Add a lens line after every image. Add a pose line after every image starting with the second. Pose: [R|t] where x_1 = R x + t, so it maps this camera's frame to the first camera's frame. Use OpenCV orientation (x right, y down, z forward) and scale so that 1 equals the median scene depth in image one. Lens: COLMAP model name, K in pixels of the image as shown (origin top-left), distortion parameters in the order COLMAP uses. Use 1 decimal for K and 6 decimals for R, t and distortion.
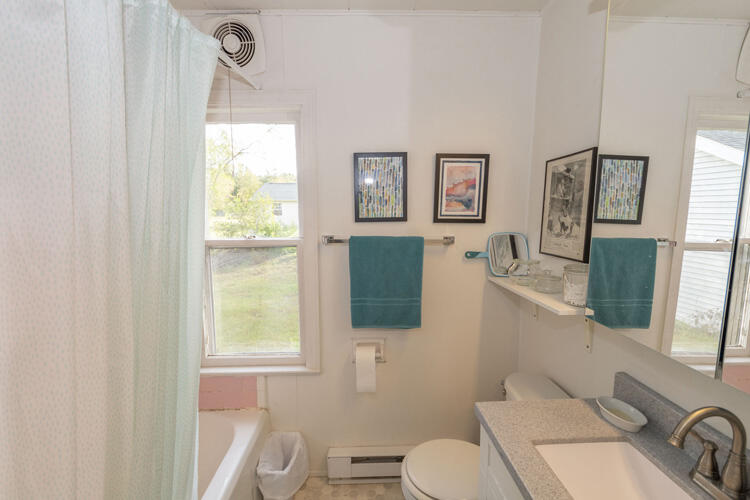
lens RADIAL K [[327.6, 0, 363.5], [0, 327.6, 247.2], [0, 0, 1]] dist [0.001185, -0.000265]
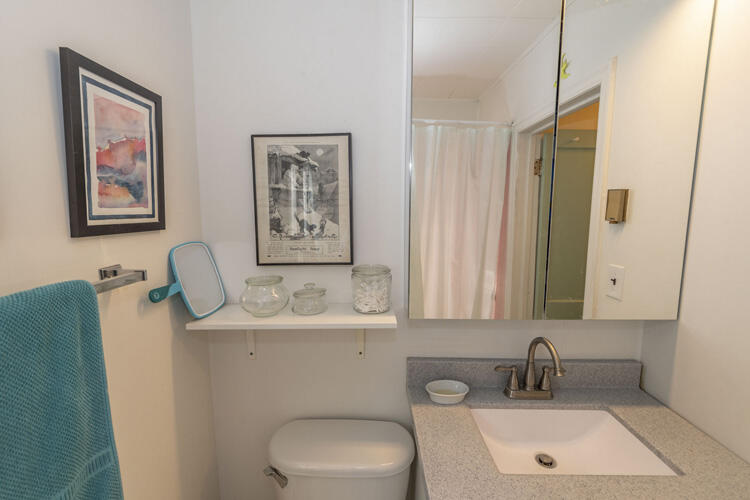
lens RADIAL K [[341.7, 0, 371.5], [0, 341.7, 249.1], [0, 0, 1]] dist [0.001139, 0.000049]
pose [[0.030048, -0.126848, 0.991467, -0.170306], [0.111101, 0.986192, 0.122806, -0.074368], [-0.993355, 0.106463, 0.043726, 0.665696]]
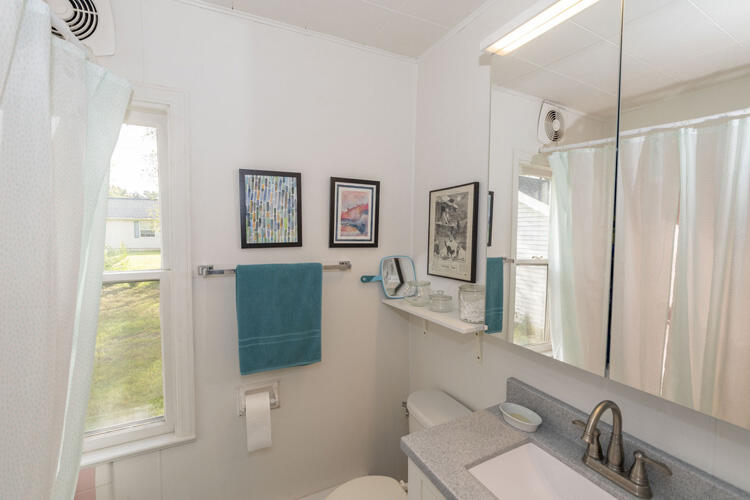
lens RADIAL K [[327.6, 0, 363.5], [0, 327.6, 247.2], [0, 0, 1]] dist [0.001185, -0.000265]
pose [[0.908517, -0.016010, 0.417541, -0.098254], [0.041761, 0.997742, -0.052610, -0.022667], [-0.415756, 0.065234, 0.907134, 0.092664]]
